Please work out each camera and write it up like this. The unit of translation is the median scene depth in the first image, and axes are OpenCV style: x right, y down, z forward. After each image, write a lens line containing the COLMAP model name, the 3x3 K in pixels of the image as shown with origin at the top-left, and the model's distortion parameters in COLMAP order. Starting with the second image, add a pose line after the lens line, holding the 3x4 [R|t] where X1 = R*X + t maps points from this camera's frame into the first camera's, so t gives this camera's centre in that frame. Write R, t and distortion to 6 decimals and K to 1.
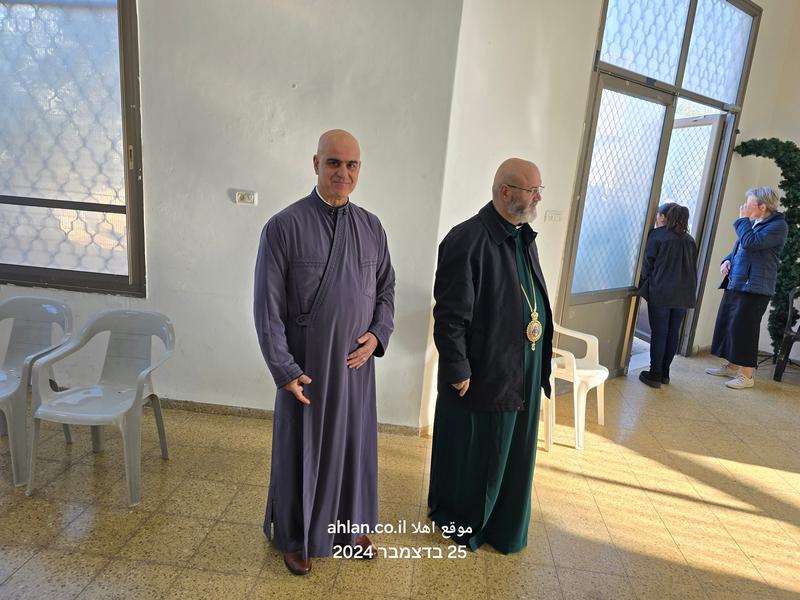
lens RADIAL K [[543.4, 0, 398.2], [0, 543.4, 298.2], [0, 0, 1]] dist [0.053791, -0.051263]
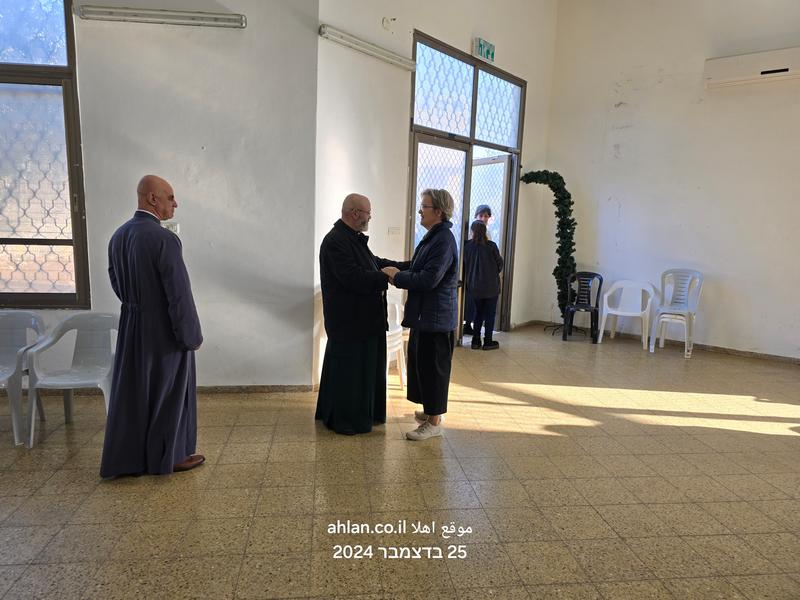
lens RADIAL K [[543.4, 0, 398.2], [0, 543.4, 298.2], [0, 0, 1]] dist [0.053791, -0.051263]
pose [[0.971338, -0.082508, 0.222925, -0.032779], [0.094224, 0.994647, -0.042421, 0.076883], [-0.218231, 0.062210, 0.973912, -0.336103]]
